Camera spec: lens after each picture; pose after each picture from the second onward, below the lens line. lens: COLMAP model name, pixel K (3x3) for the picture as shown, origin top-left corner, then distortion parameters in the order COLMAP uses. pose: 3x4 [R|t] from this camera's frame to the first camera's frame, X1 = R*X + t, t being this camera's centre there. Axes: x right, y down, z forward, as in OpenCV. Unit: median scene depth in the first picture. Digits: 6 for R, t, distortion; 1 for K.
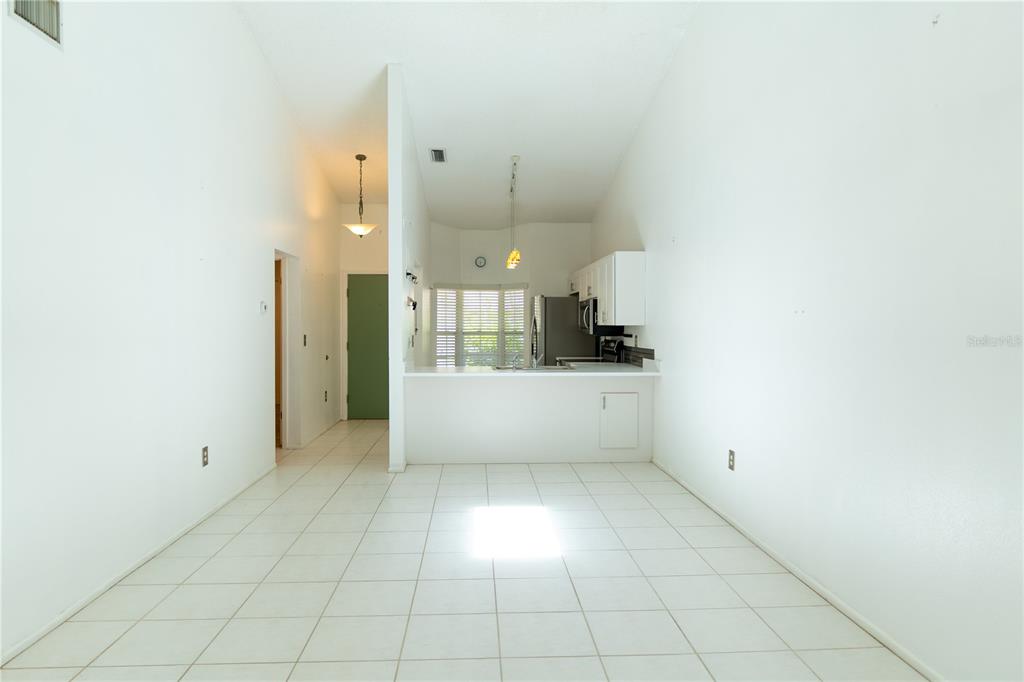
lens RADIAL K [[651.0, 0, 507.9], [0, 651.0, 340.2], [0, 0, 1]] dist [-0.009402, 0.000128]
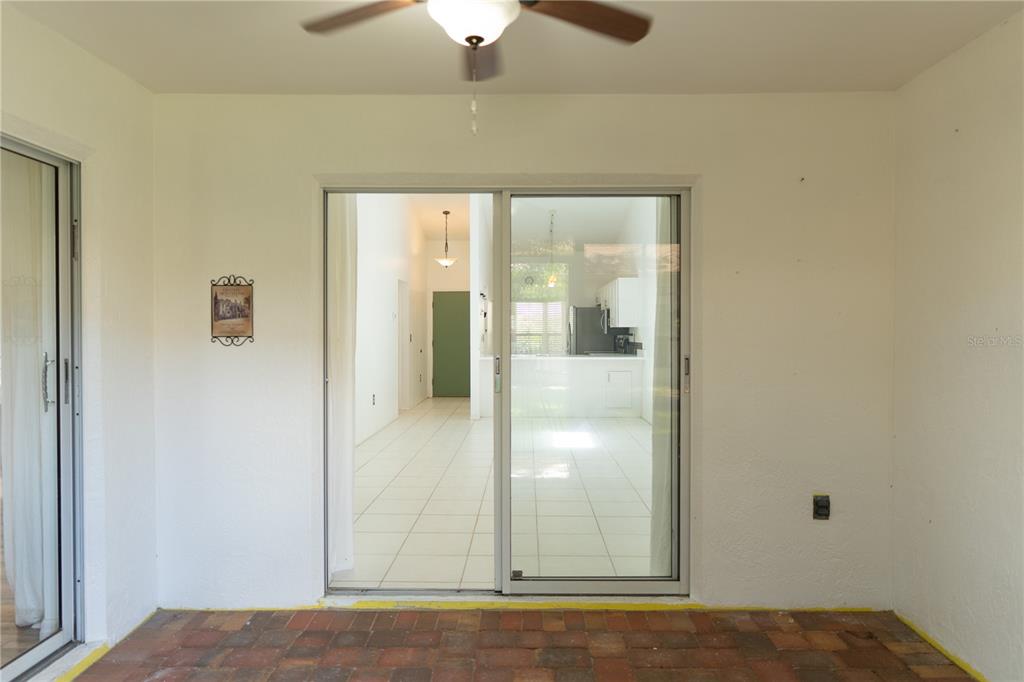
lens RADIAL K [[651.0, 0, 515.5], [0, 651.0, 339.8], [0, 0, 1]] dist [-0.009402, 0.000128]
pose [[0.997785, -0.001763, -0.066497, 0.021127], [0.001025, 0.999938, -0.011123, 0.016955], [0.066512, 0.011030, 0.997725, -0.374871]]
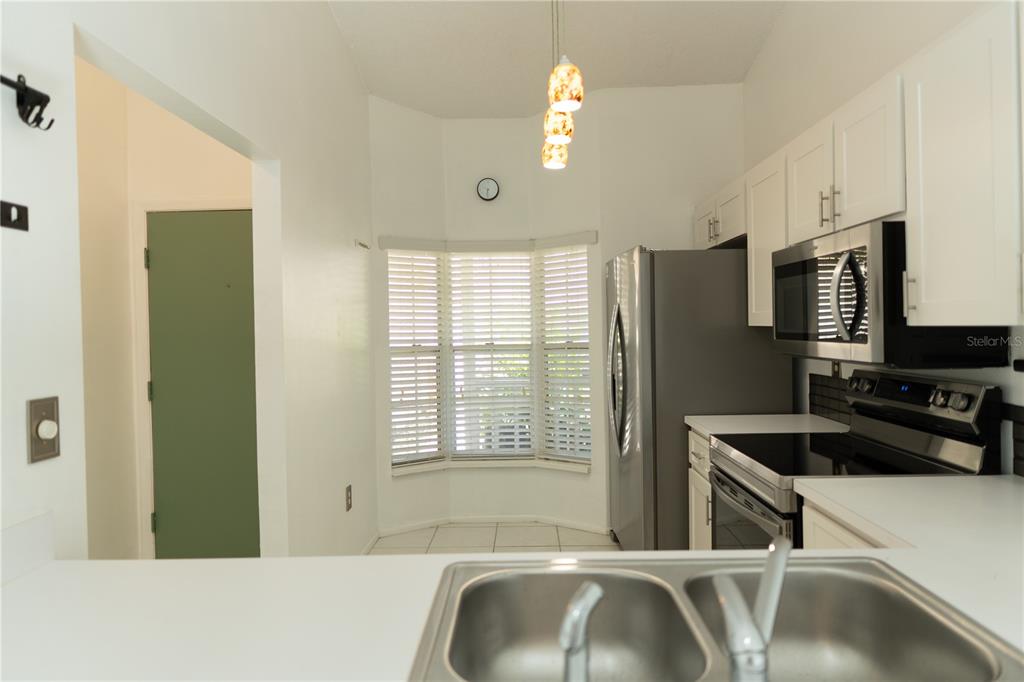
lens RADIAL K [[651.0, 0, 514.6], [0, 651.0, 337.7], [0, 0, 1]] dist [-0.009402, 0.000128]
pose [[0.997245, -0.020981, -0.071155, 0.006221], [0.020548, 0.999766, -0.006822, -0.016979], [0.071282, 0.005341, 0.997442, 0.630415]]
